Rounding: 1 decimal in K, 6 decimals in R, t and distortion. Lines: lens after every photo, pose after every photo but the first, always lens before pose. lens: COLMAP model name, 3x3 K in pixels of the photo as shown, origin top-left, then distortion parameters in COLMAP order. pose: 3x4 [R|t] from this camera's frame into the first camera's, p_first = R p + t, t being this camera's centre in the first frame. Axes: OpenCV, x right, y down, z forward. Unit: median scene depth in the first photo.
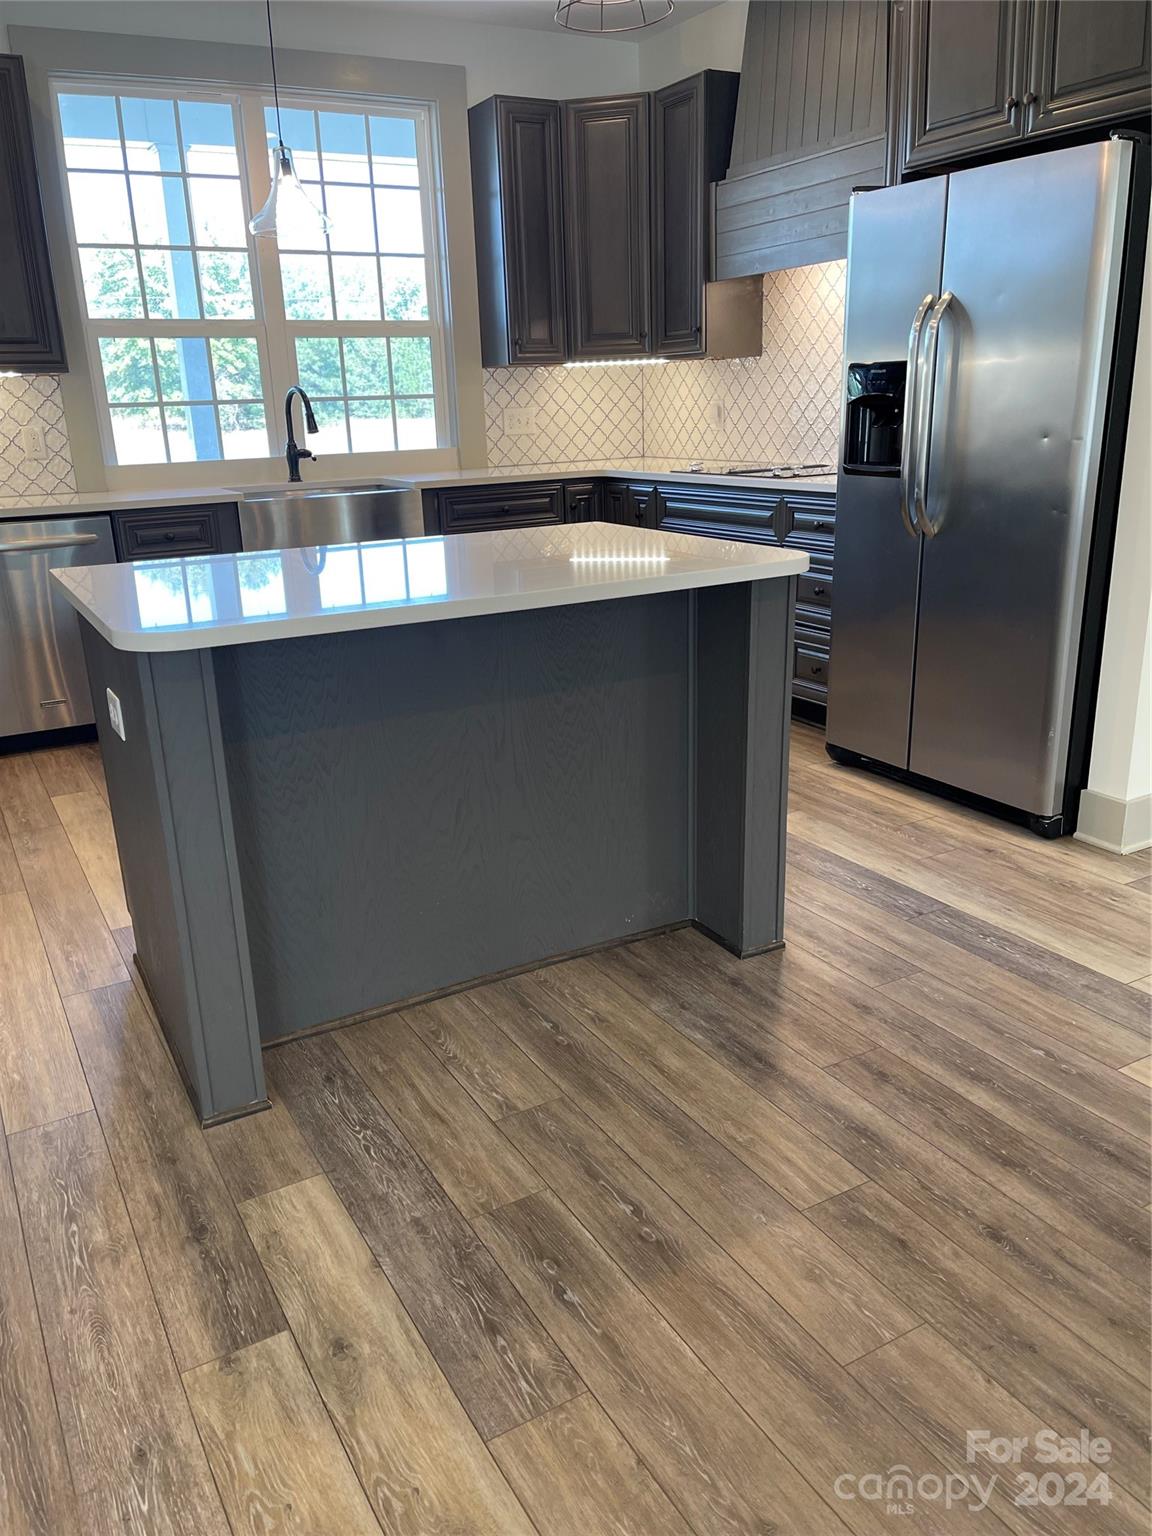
lens RADIAL K [[1164.2, 0, 560.1], [0, 1164.2, 783.5], [0, 0, 1]] dist [0.080431, -0.105151]
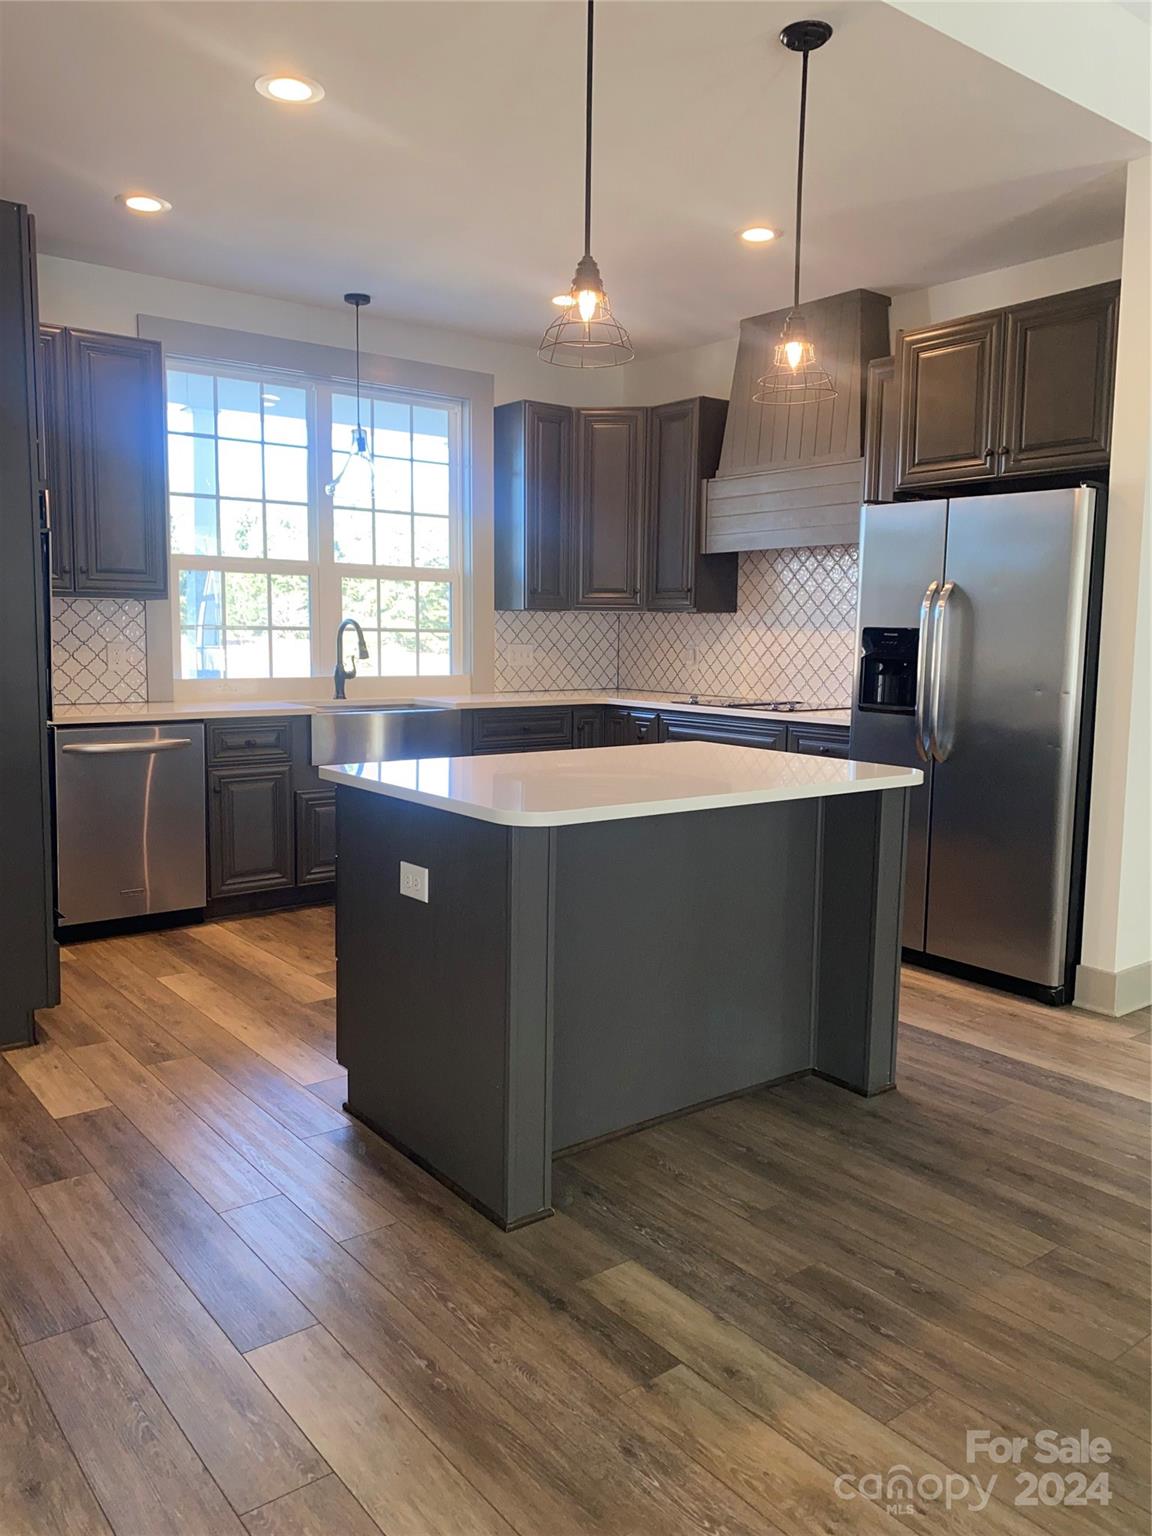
lens RADIAL K [[1170.0, 0, 576.0], [0, 1170.0, 768.0], [0, 0, 1]] dist [0.018010, -0.004375]
pose [[0.987114, 0.028723, 0.157422, -0.281546], [0.003390, 0.979784, -0.200028, 0.047746], [-0.159985, 0.197984, 0.967061, -0.155792]]
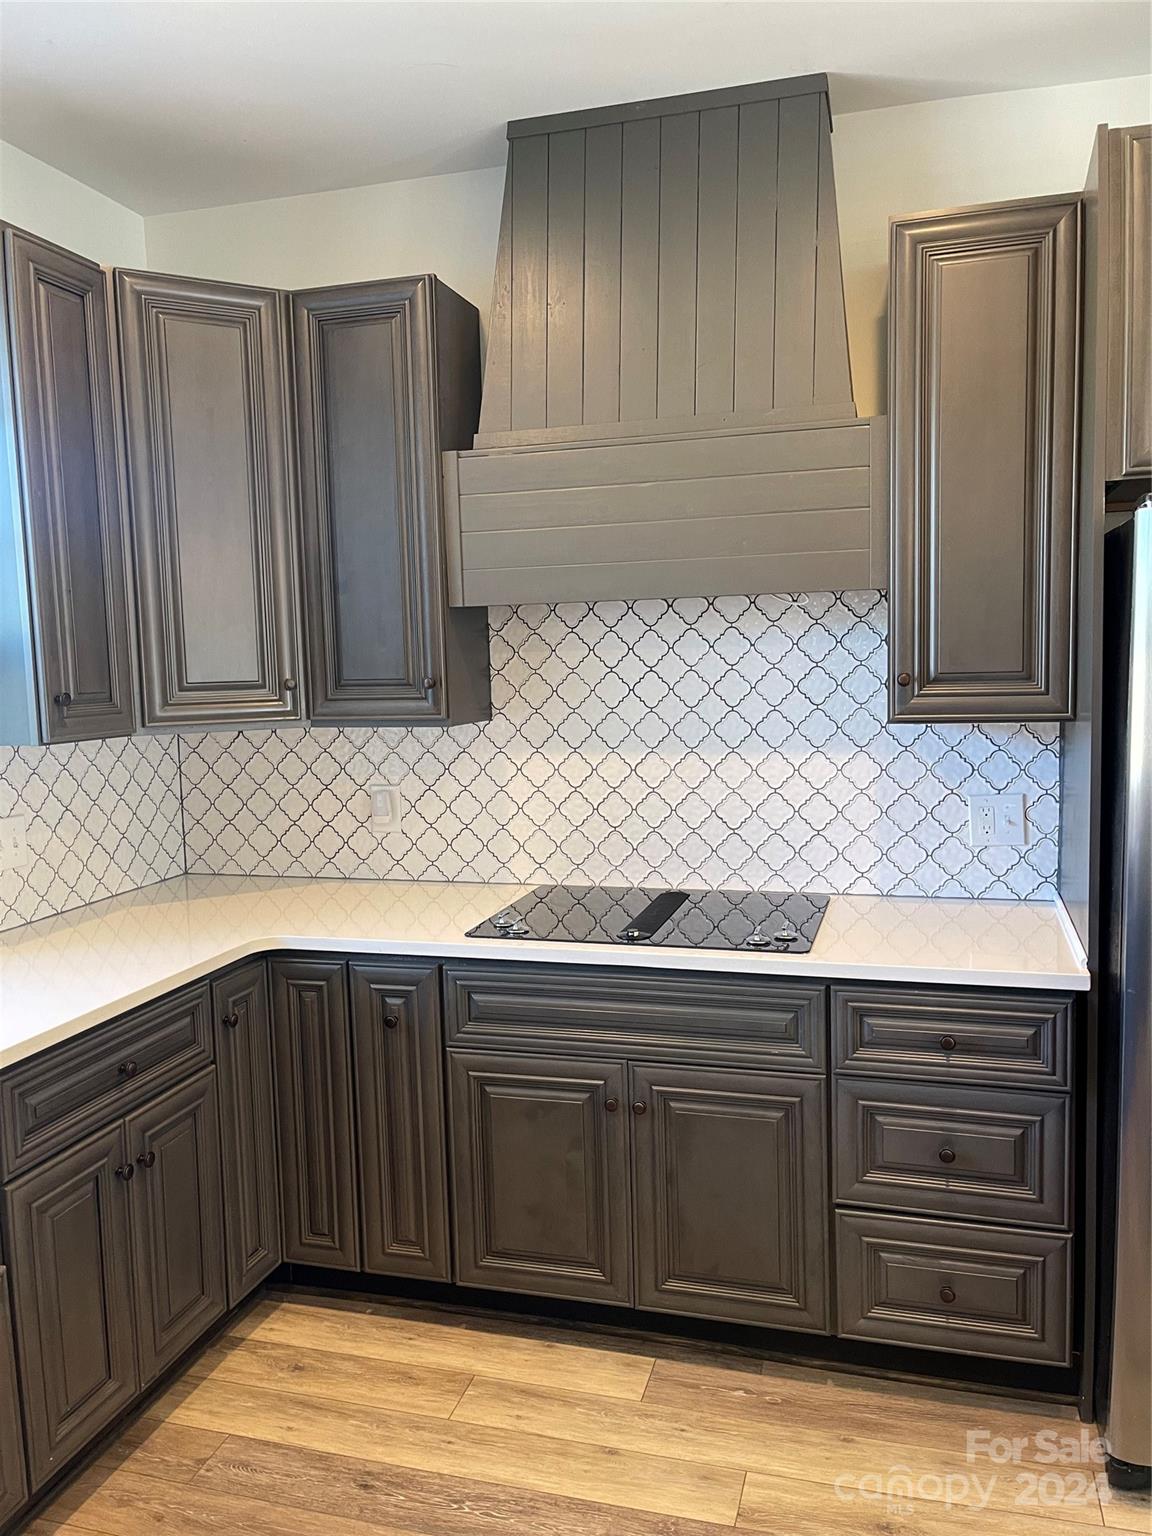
lens RADIAL K [[1180.5, 0, 611.1], [0, 1180.5, 767.4], [0, 0, 1]] dist [0.081202, -0.194968]
pose [[0.695033, -0.049279, 0.717287, -0.370660], [0.222791, 0.963304, -0.149698, -0.380963], [-0.683588, 0.263851, 0.680507, 0.888199]]
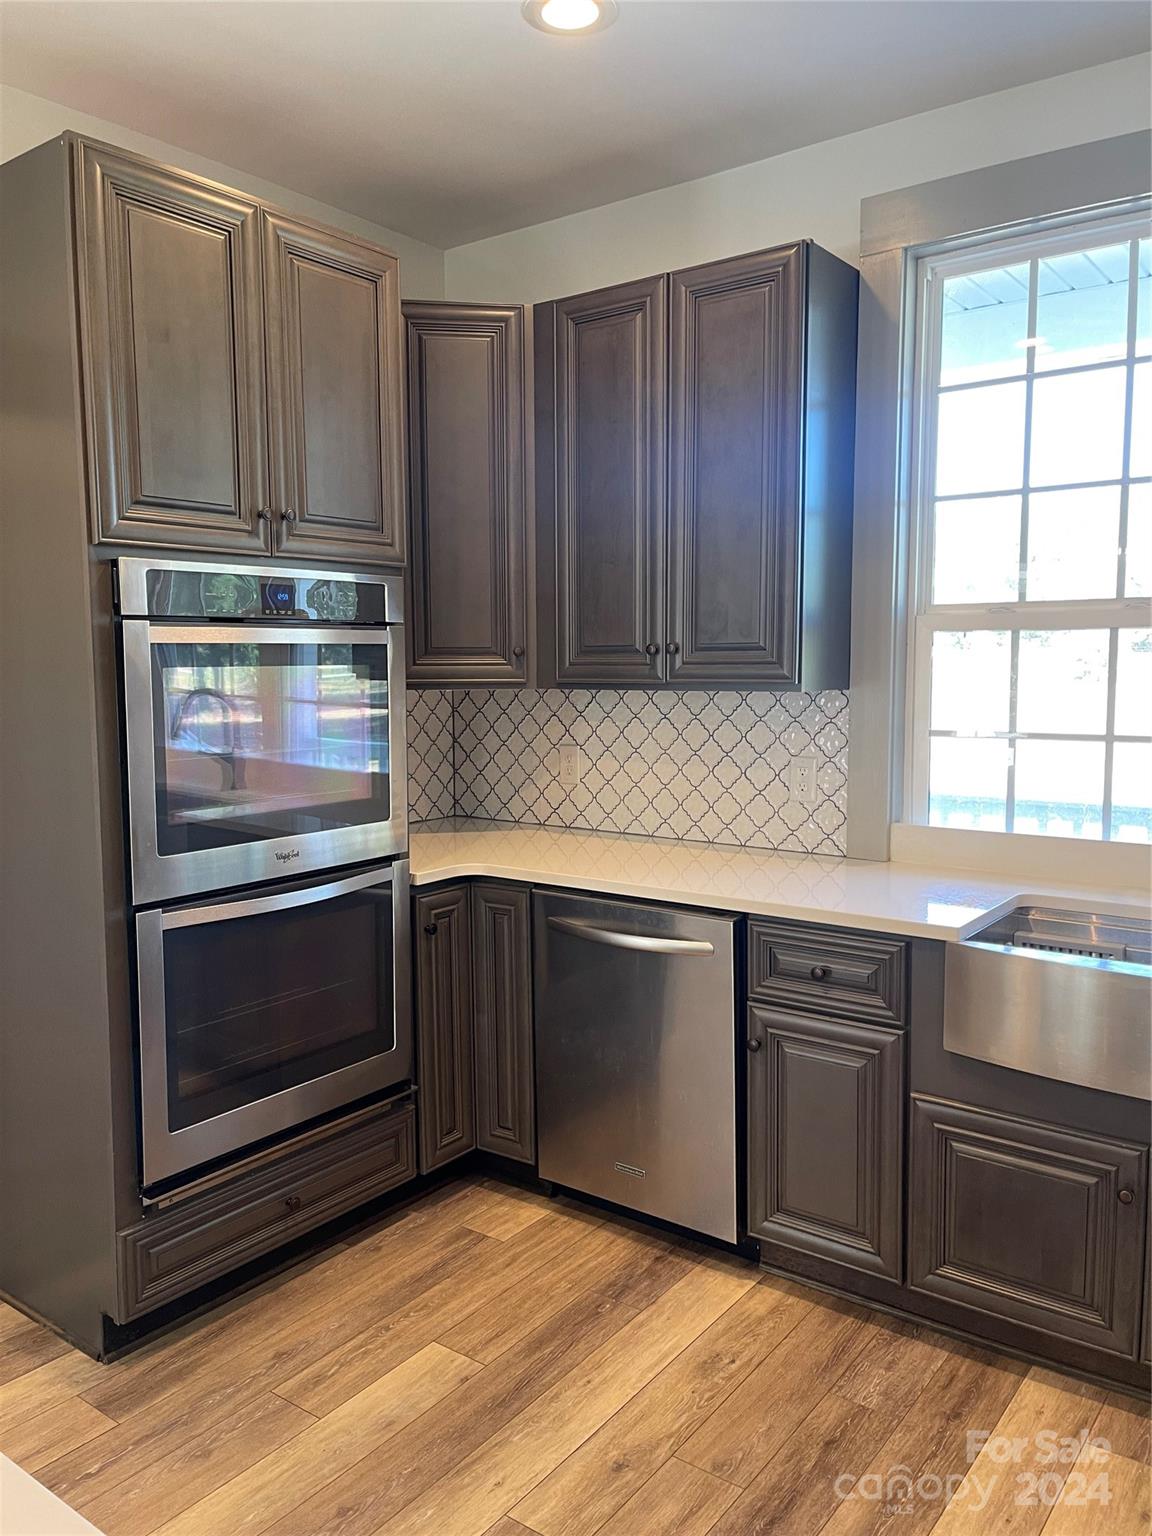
lens RADIAL K [[1164.2, 0, 560.1], [0, 1164.2, 783.5], [0, 0, 1]] dist [0.080431, -0.105151]
pose [[0.414743, 0.127931, -0.900901, 0.161427], [-0.290395, 0.956904, 0.002196, -0.366026], [0.862357, 0.260706, 0.434020, 0.863748]]
